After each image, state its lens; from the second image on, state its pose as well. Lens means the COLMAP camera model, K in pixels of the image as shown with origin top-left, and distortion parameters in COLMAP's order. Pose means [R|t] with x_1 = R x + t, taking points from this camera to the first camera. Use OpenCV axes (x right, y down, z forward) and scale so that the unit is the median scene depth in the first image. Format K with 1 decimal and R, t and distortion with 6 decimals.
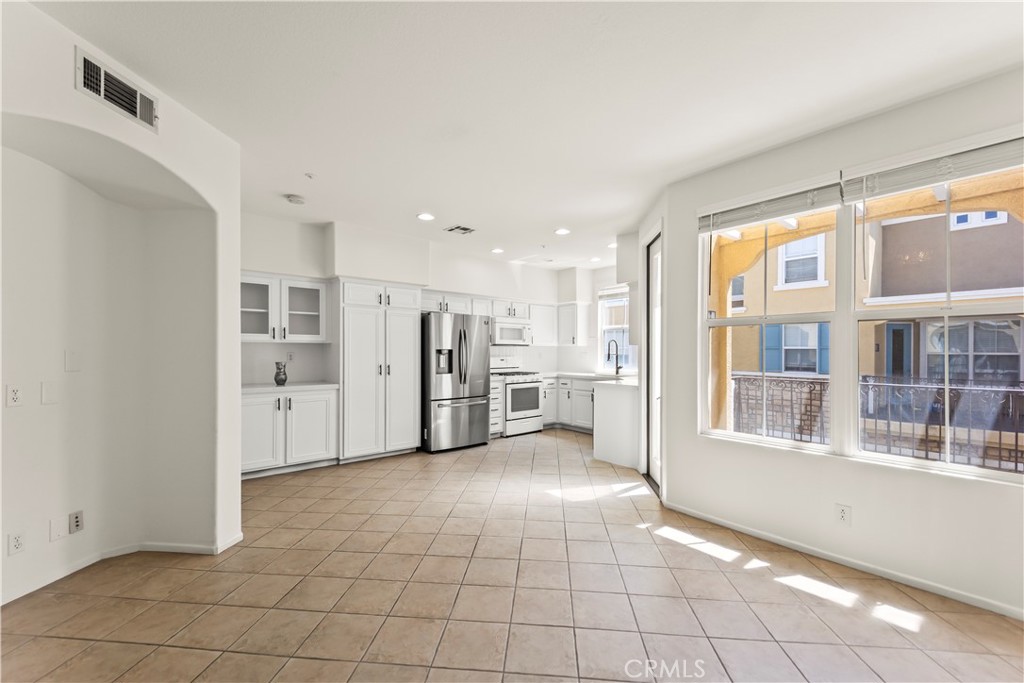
lens RADIAL K [[411.6, 0, 511.7], [0, 411.6, 349.6], [0, 0, 1]] dist [0.028696, -0.016036]
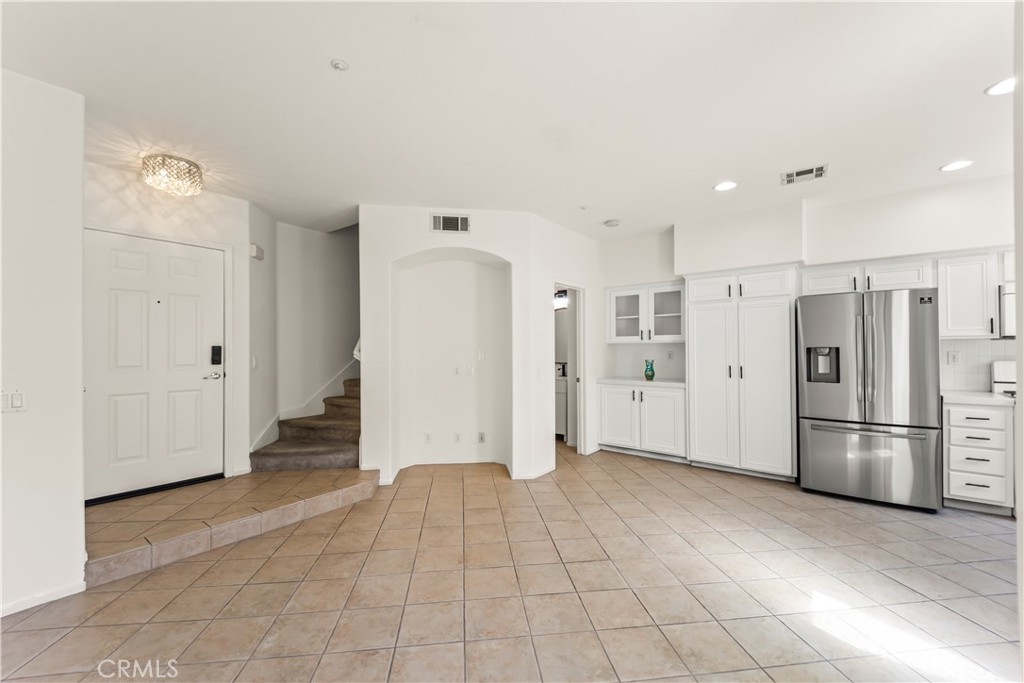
lens RADIAL K [[409.0, 0, 510.7], [0, 409.0, 345.6], [0, 0, 1]] dist [0.027347, -0.016259]
pose [[0.206687, -0.013004, -0.978321, 0.435672], [0.006703, 0.999907, -0.011875, 0.001053], [0.978384, -0.004103, 0.206755, 0.359959]]
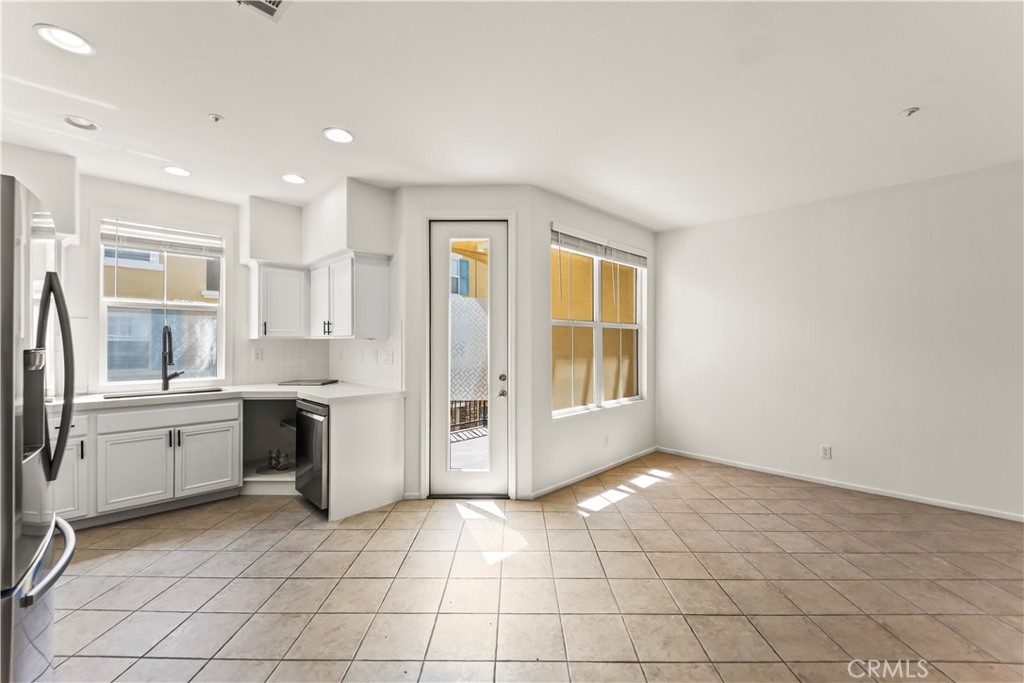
lens RADIAL K [[407.1, 0, 510.3], [0, 407.1, 340.1], [0, 0, 1]] dist [0.032760, -0.018769]
pose [[-0.077013, 0.002931, 0.997026, -0.440836], [-0.002108, 0.999993, -0.003103, -0.006870], [-0.997028, -0.002340, -0.077007, 0.790238]]
